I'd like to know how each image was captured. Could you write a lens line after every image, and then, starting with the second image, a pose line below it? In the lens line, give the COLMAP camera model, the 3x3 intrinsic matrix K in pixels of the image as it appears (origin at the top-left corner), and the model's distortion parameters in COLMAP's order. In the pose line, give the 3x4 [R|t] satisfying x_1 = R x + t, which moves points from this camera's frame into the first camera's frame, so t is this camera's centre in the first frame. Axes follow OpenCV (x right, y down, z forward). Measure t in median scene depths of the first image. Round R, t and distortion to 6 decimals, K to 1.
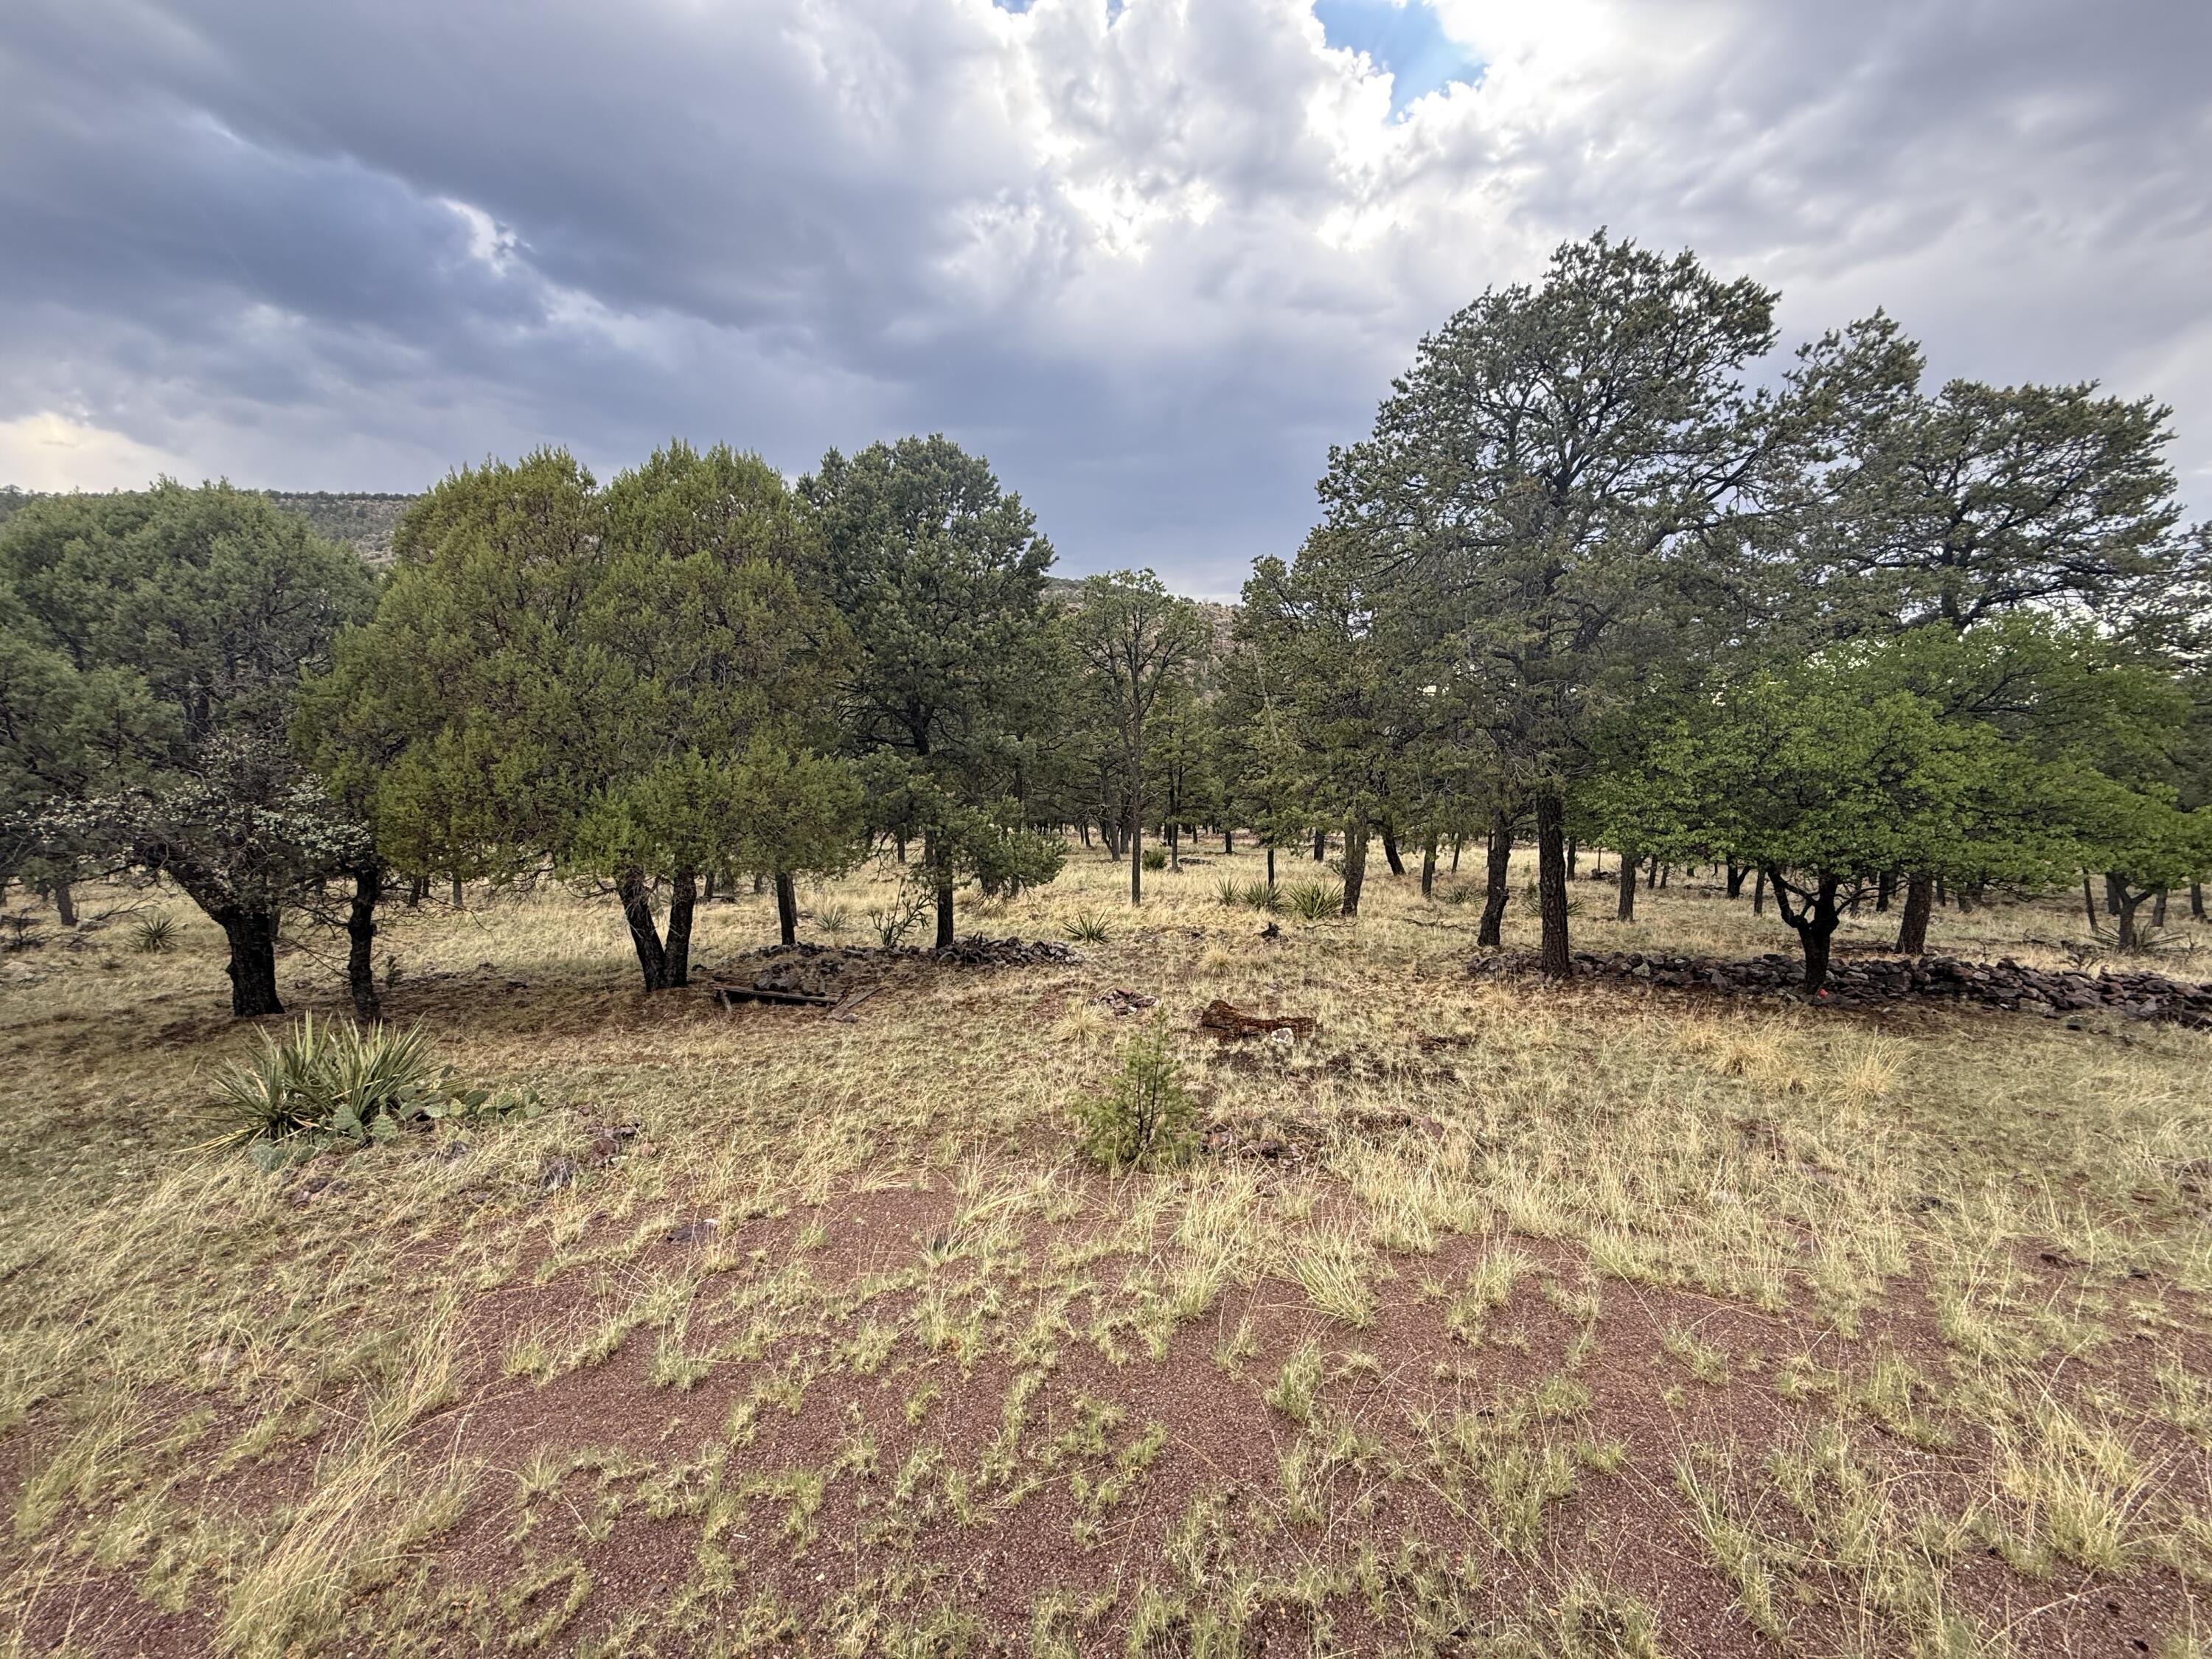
lens RADIAL K [[888.8, 0, 1114.4], [0, 888.8, 797.6], [0, 0, 1]] dist [0.002909, -0.003600]
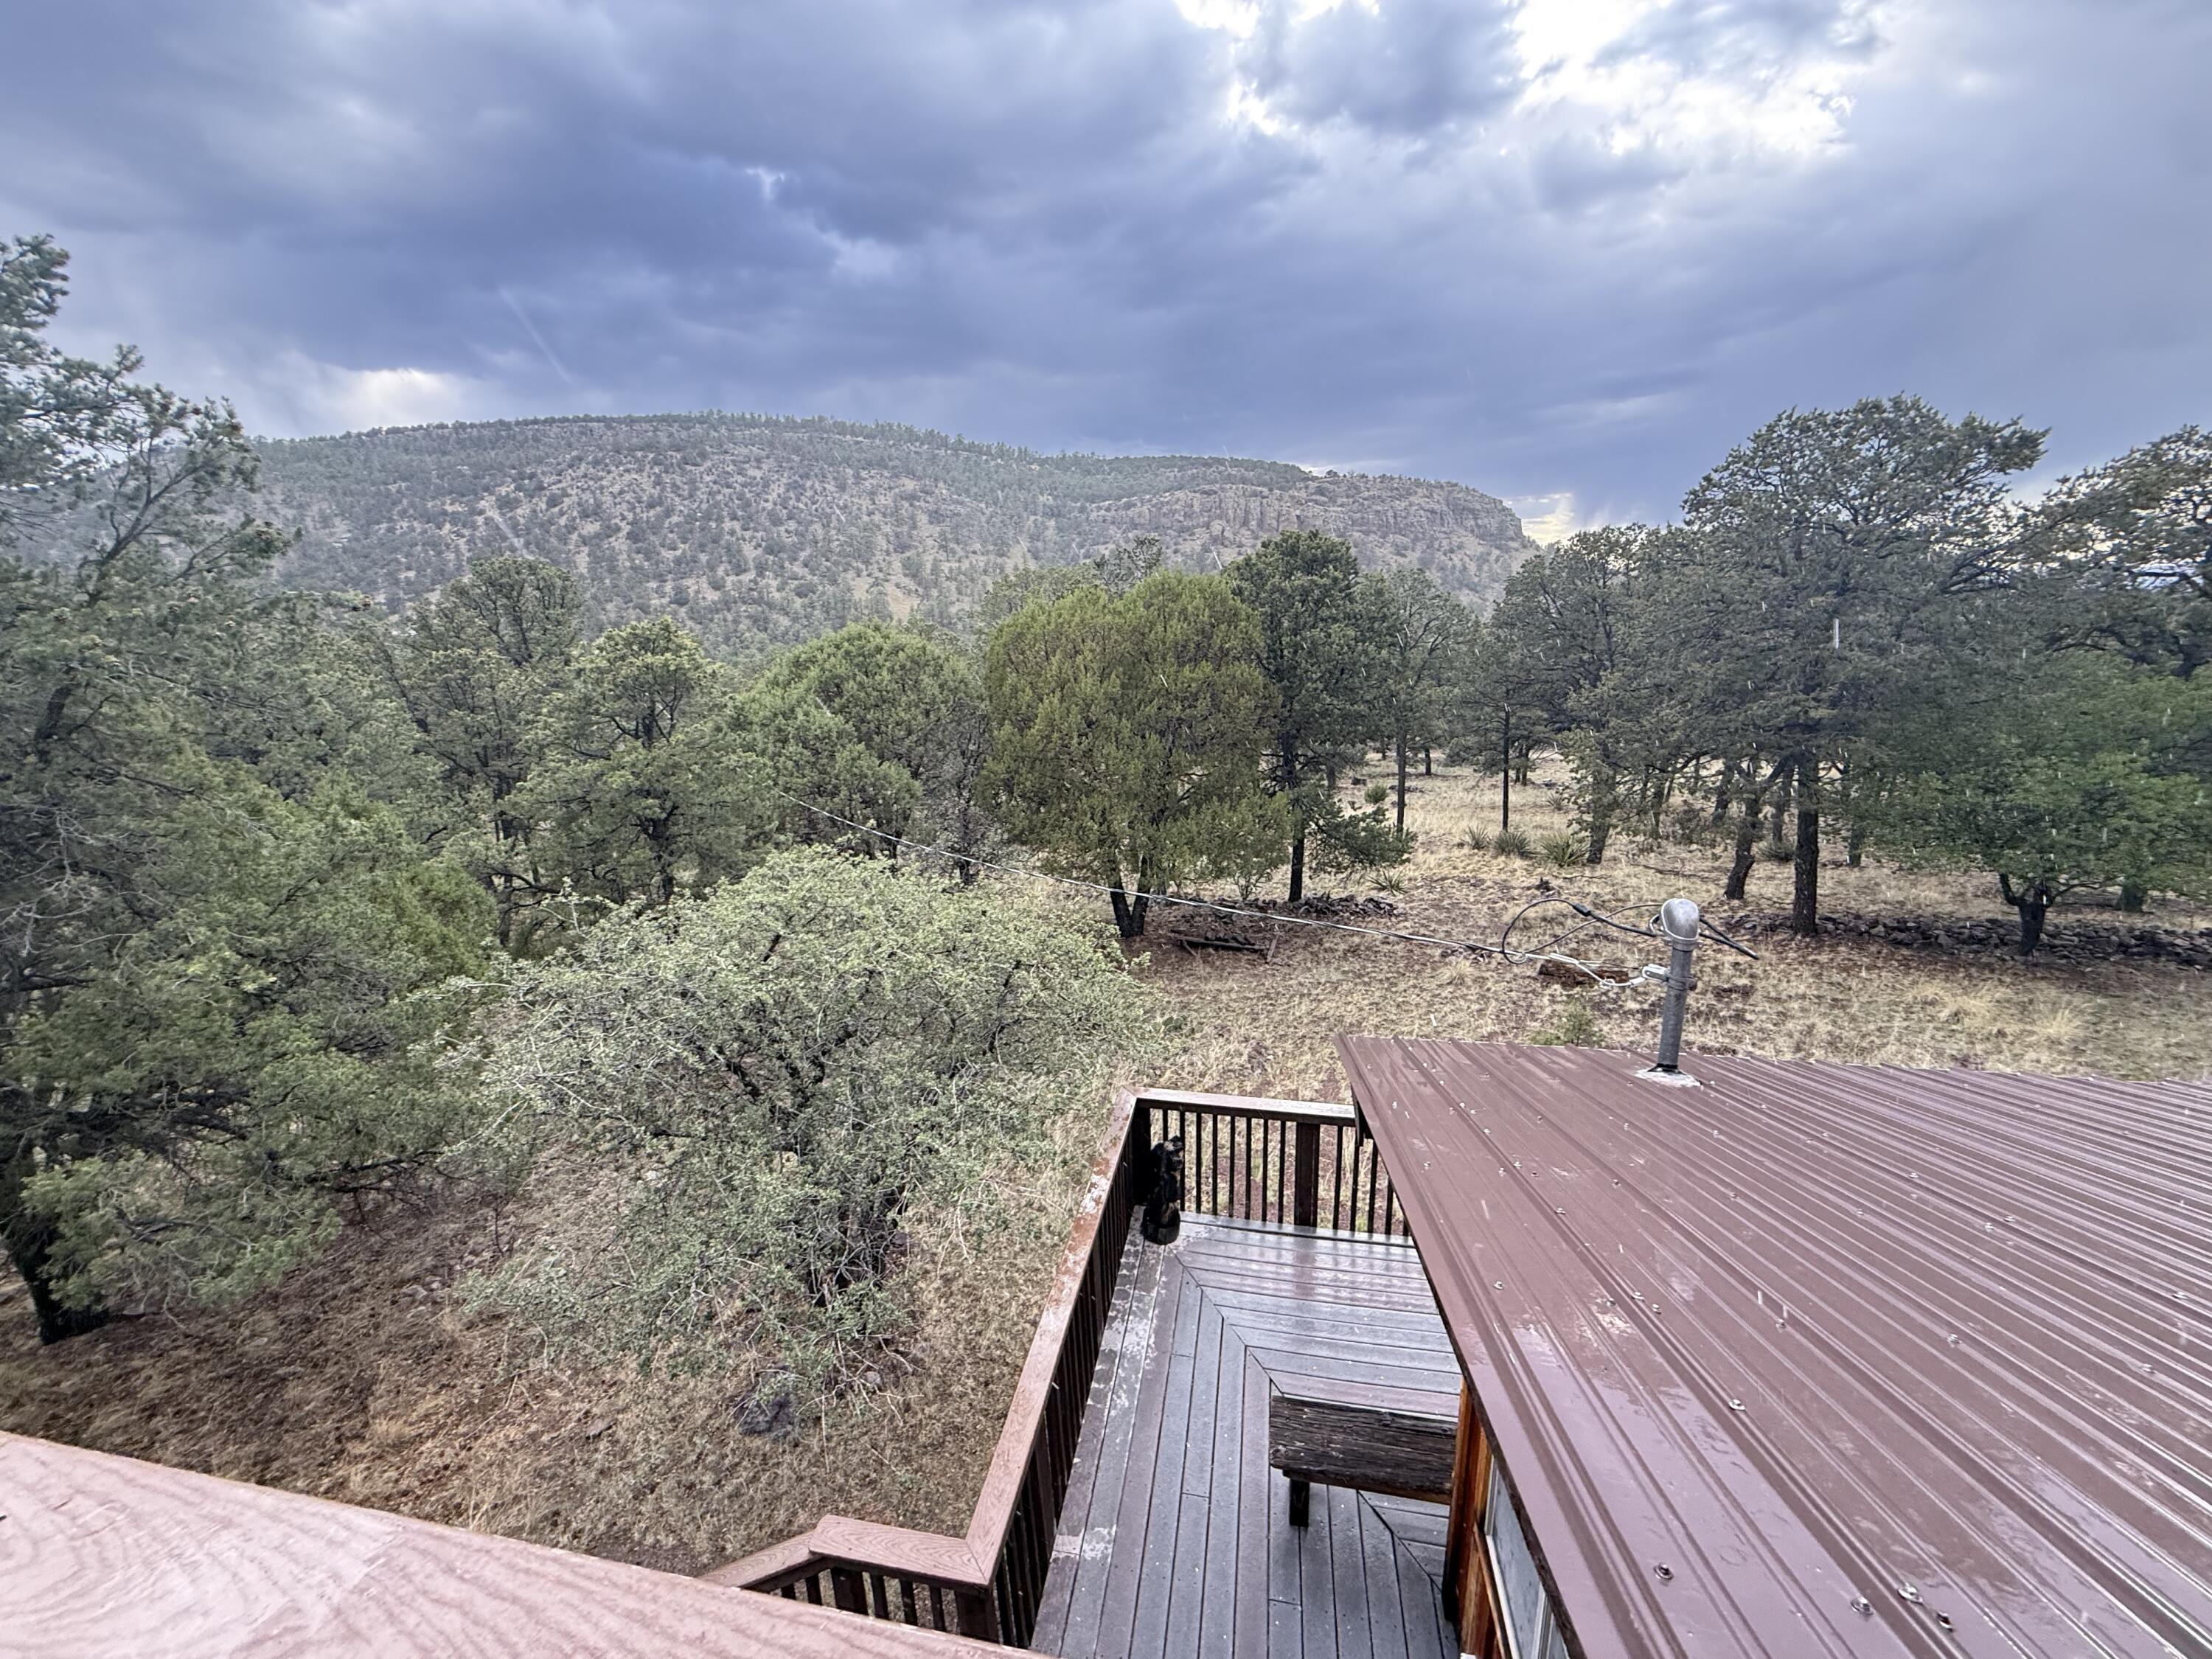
lens RADIAL K [[917.6, 0, 1100.7], [0, 917.6, 804.9], [0, 0, 1]] dist [0.001887, 0.000813]
pose [[0.989472, -0.008731, -0.144461, -0.319940], [0.028577, 0.990313, 0.135883, -0.195370], [0.141875, -0.138581, 0.980136, -0.430798]]
